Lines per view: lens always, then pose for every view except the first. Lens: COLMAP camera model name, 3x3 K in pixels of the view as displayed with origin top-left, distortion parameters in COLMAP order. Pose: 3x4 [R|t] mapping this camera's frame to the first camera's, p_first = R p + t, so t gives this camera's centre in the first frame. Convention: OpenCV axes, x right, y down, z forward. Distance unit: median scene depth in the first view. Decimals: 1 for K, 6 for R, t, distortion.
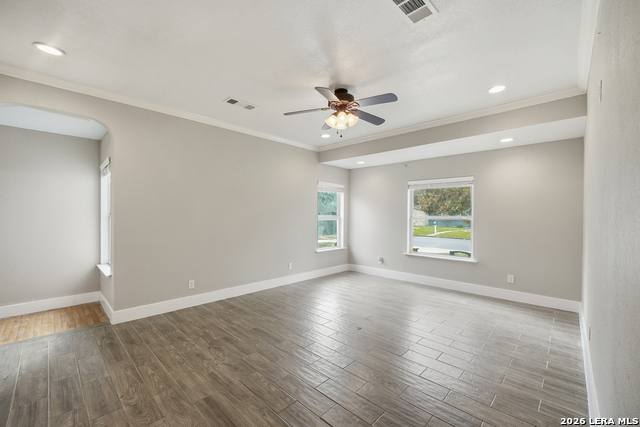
lens RADIAL K [[269.7, 0, 317.0], [0, 269.7, 208.4], [0, 0, 1]] dist [-0.010782, 0.000612]
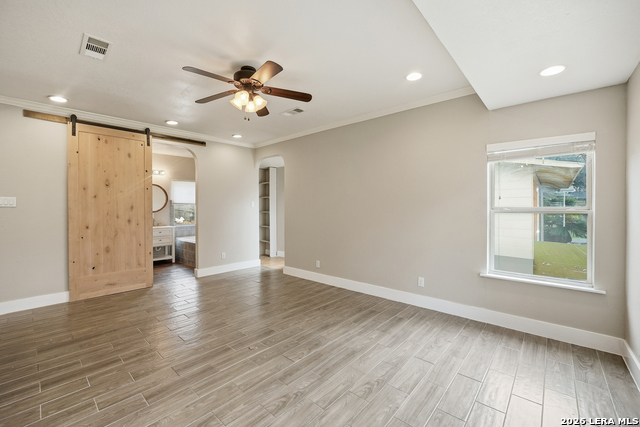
lens RADIAL K [[269.7, 0, 317.0], [0, 269.7, 208.4], [0, 0, 1]] dist [-0.010782, 0.000612]
pose [[0.020301, -0.007240, -0.999768, 0.763980], [0.029384, 0.999546, -0.006642, 0.026656], [0.999362, -0.029243, 0.020505, 0.931740]]
